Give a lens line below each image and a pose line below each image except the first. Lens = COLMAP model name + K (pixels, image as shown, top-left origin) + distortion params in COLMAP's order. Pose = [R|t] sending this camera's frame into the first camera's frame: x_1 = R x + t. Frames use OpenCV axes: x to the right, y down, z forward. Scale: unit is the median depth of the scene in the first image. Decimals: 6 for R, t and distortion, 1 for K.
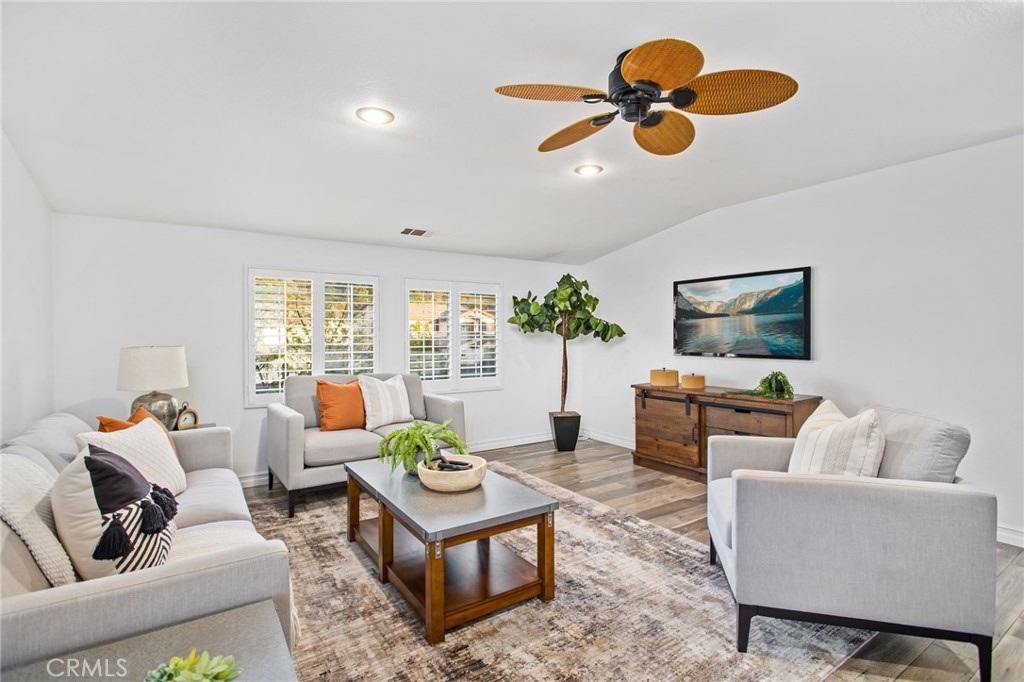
lens RADIAL K [[487.5, 0, 510.4], [0, 487.5, 336.7], [0, 0, 1]] dist [-0.000058, 0.000012]
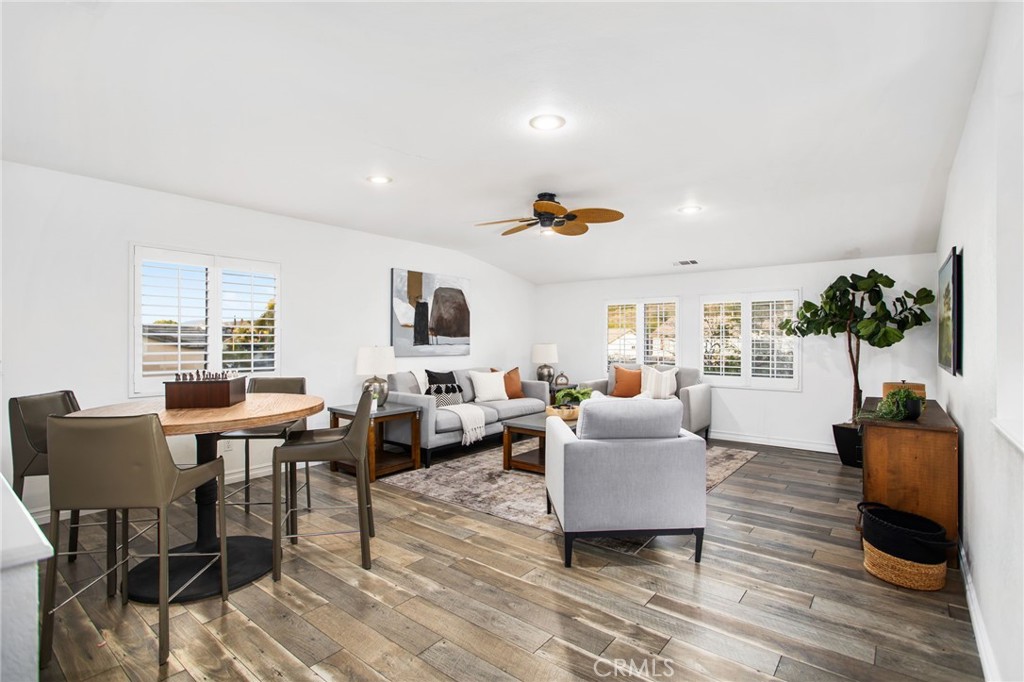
lens RADIAL K [[487.5, 0, 510.4], [0, 487.5, 336.7], [0, 0, 1]] dist [-0.000058, 0.000012]
pose [[0.309168, 0.001520, -0.951006, 0.912525], [-0.005055, 0.999987, -0.000045, -0.008079], [0.950994, 0.004821, 0.309171, 0.121916]]
